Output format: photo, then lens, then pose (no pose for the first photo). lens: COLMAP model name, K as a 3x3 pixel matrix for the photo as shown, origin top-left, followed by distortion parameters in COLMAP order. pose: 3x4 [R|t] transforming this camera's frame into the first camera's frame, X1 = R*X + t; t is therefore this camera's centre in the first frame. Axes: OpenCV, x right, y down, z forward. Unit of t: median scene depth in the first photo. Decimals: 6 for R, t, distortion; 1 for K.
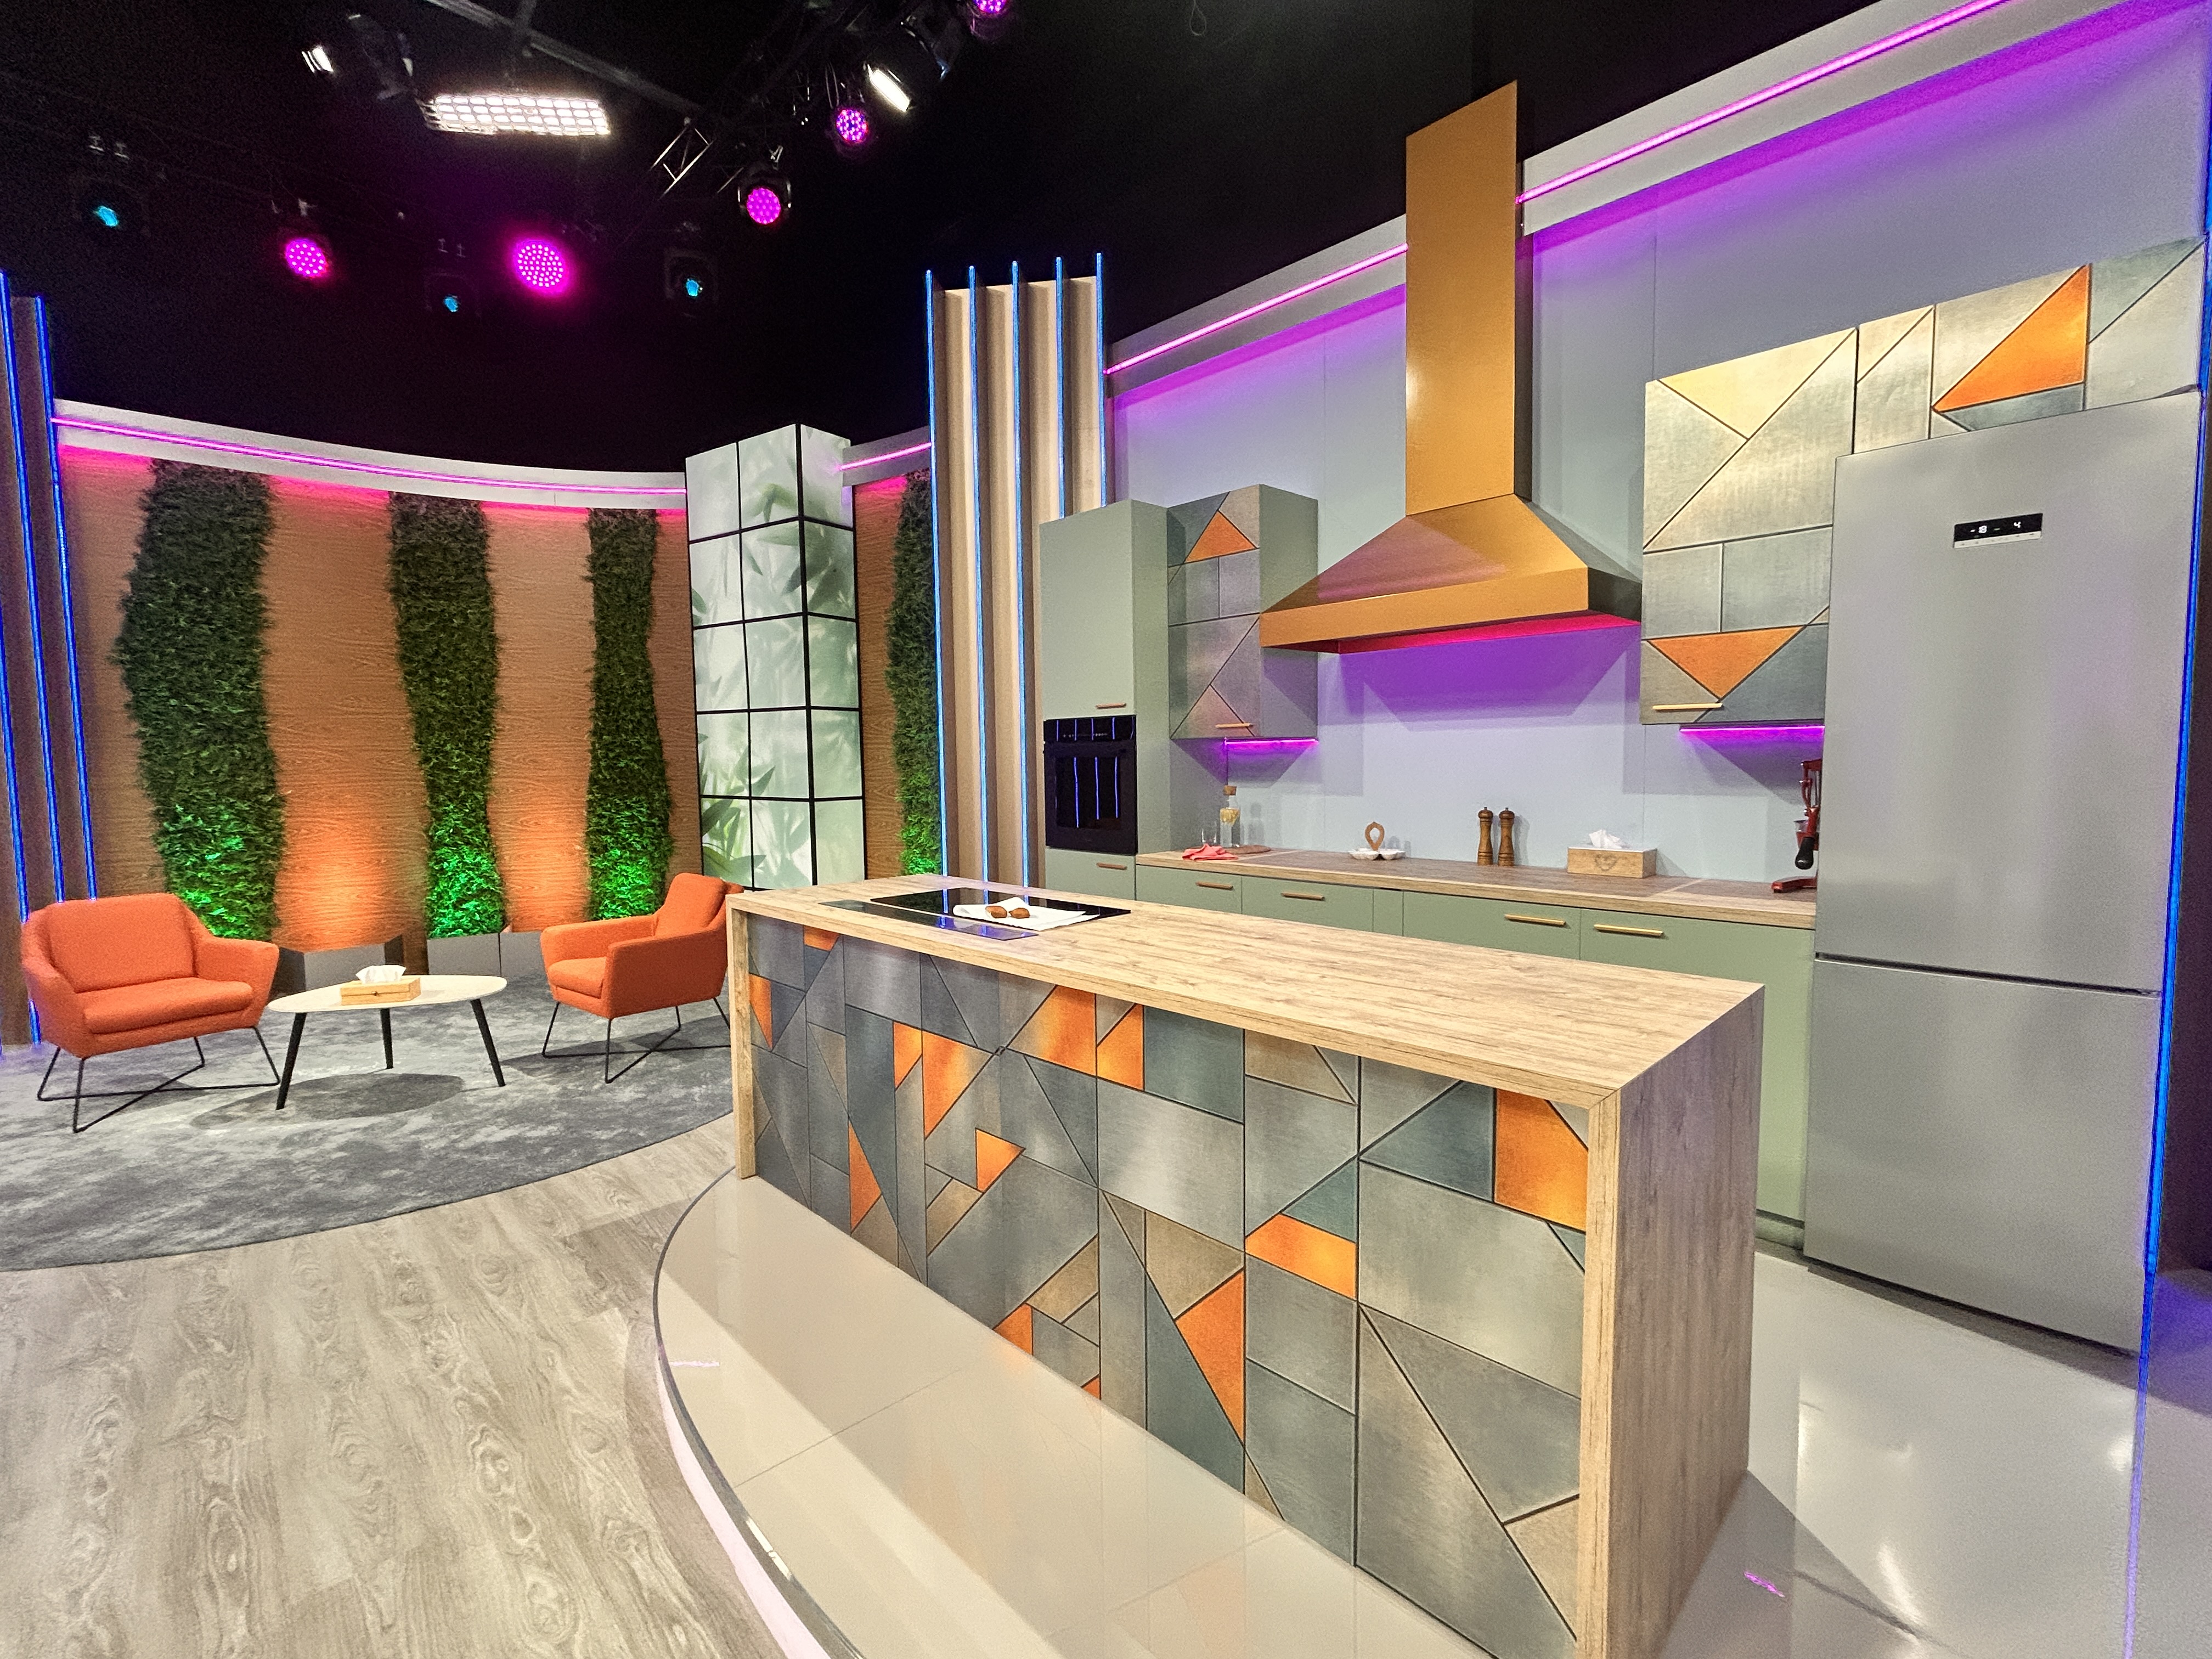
lens RADIAL K [[990.6, 0, 1104.0], [0, 990.6, 829.0], [0, 0, 1]] dist [0.000911, -0.000048]
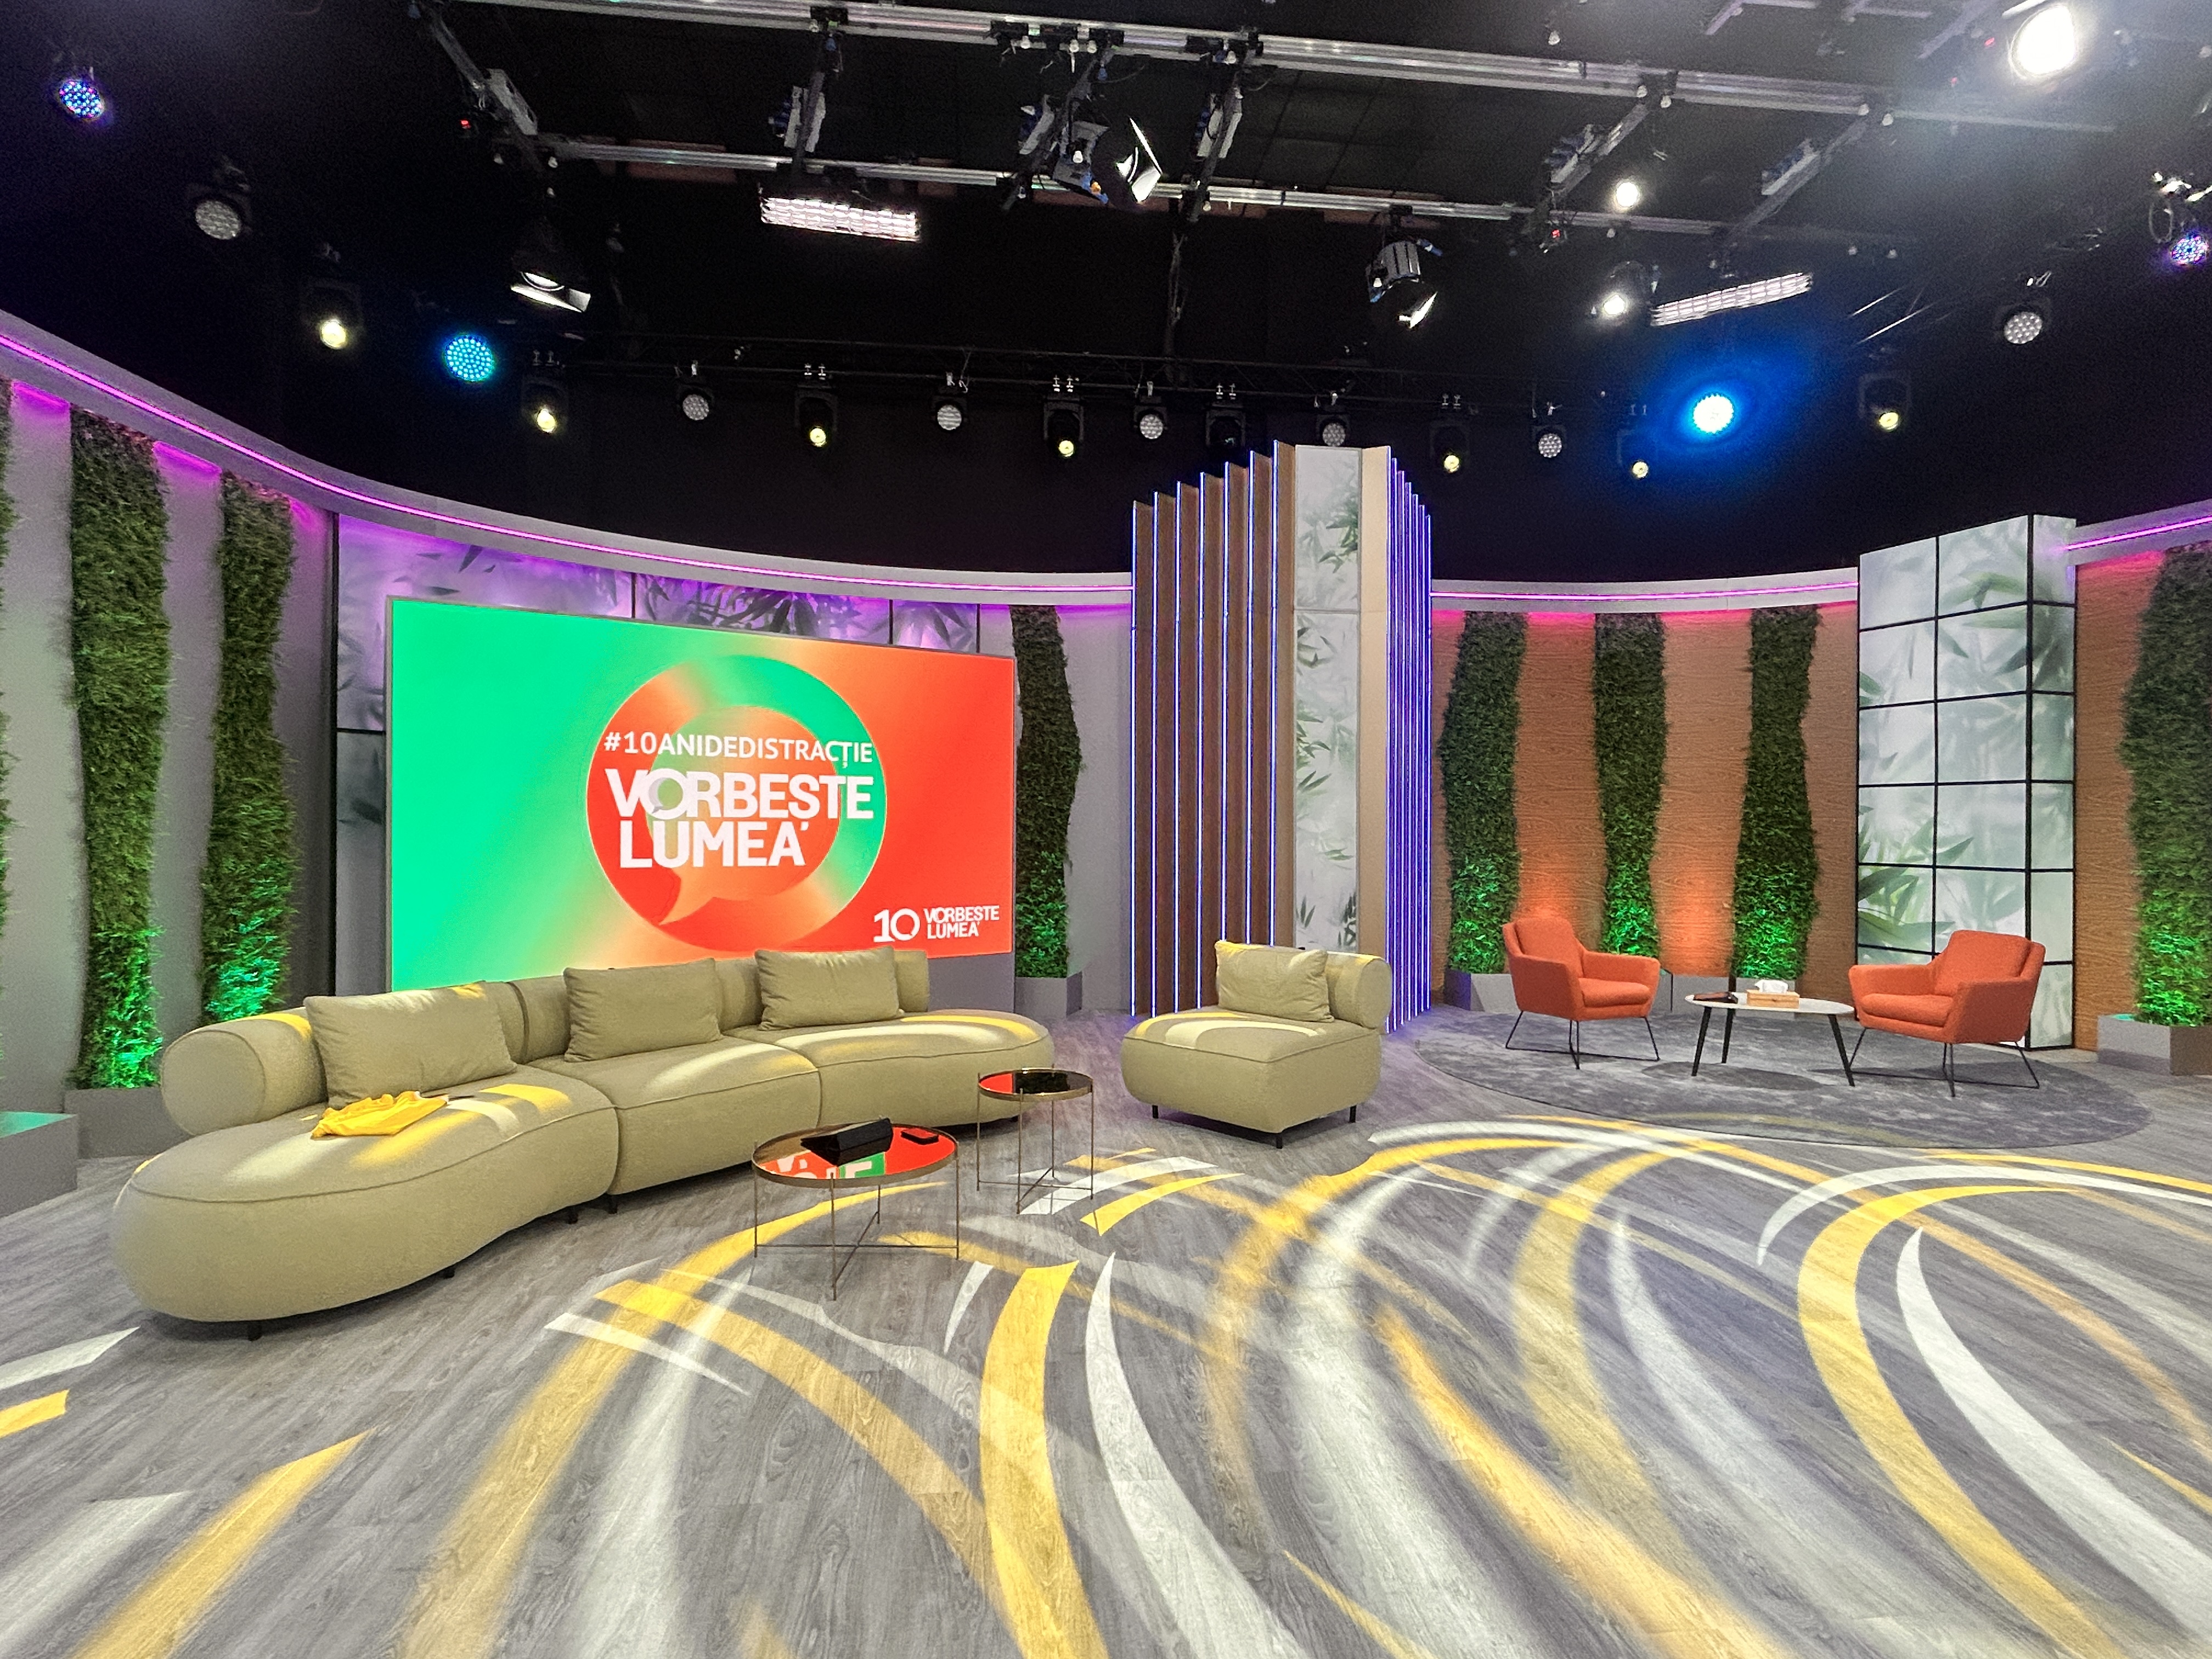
lens RADIAL K [[1163.1, 0, 1106.5], [0, 1163.1, 827.0], [0, 0, 1]] dist [-0.001404, 0.000269]
pose [[0.799887, 0.013245, -0.600005, -0.323138], [-0.056161, 0.997021, -0.052861, 0.041481], [0.597517, 0.075980, 0.798248, -0.515612]]
